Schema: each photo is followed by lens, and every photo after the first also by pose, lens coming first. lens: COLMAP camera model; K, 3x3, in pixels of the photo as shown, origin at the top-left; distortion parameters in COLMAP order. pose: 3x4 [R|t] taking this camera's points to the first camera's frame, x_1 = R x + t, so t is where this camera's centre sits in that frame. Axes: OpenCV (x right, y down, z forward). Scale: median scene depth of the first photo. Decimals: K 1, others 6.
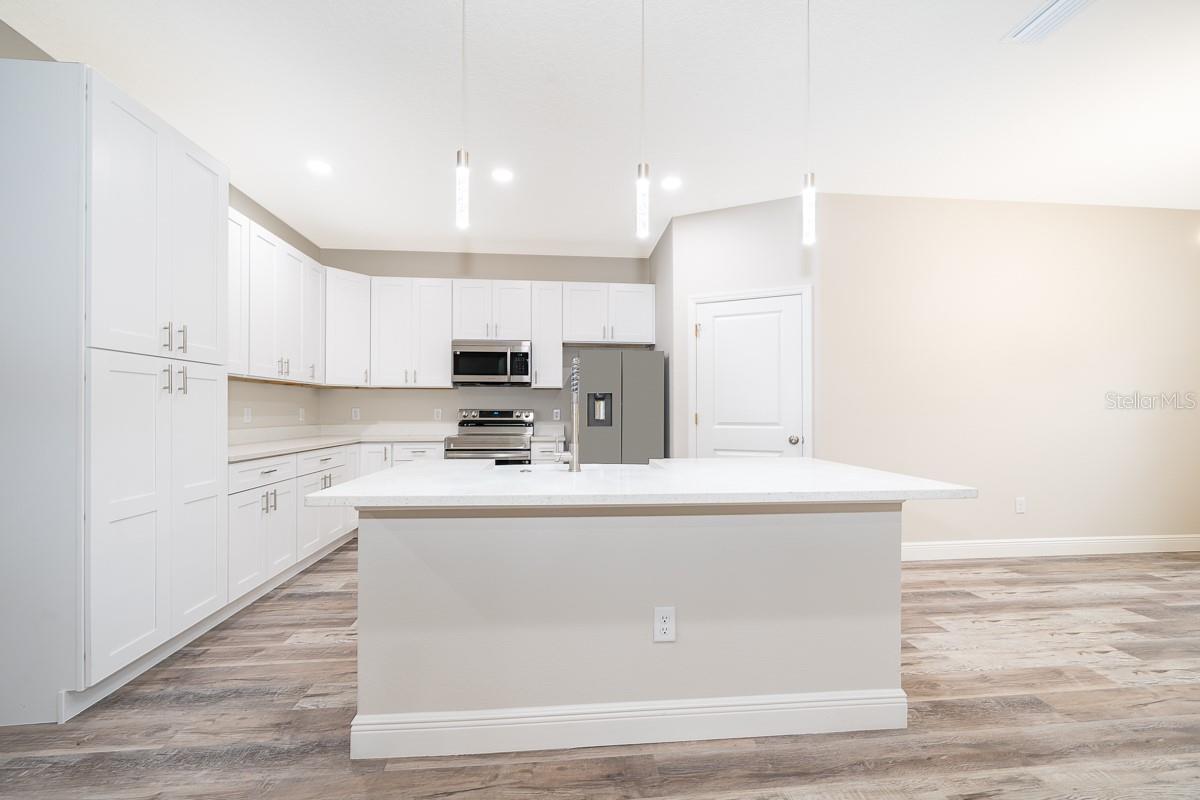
lens RADIAL K [[476.7, 0, 599.7], [0, 476.7, 407.3], [0, 0, 1]] dist [-0.001108, 0.000148]
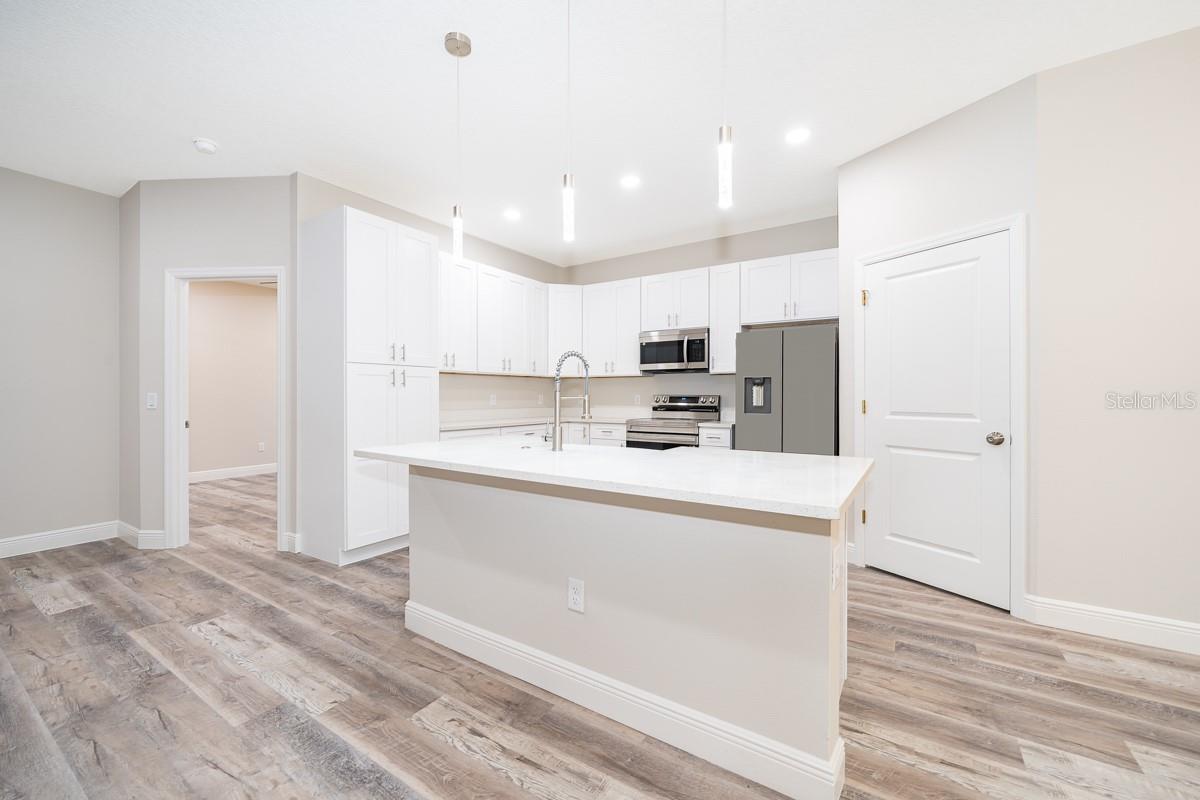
lens RADIAL K [[480.9, 0, 598.6], [0, 480.9, 396.5], [0, 0, 1]] dist [-0.001432, 0.000382]
pose [[0.783777, 0.000923, -0.621042, 0.338907], [0.005127, 0.999955, 0.007956, -0.002374], [0.621022, -0.009420, 0.783737, 0.070004]]
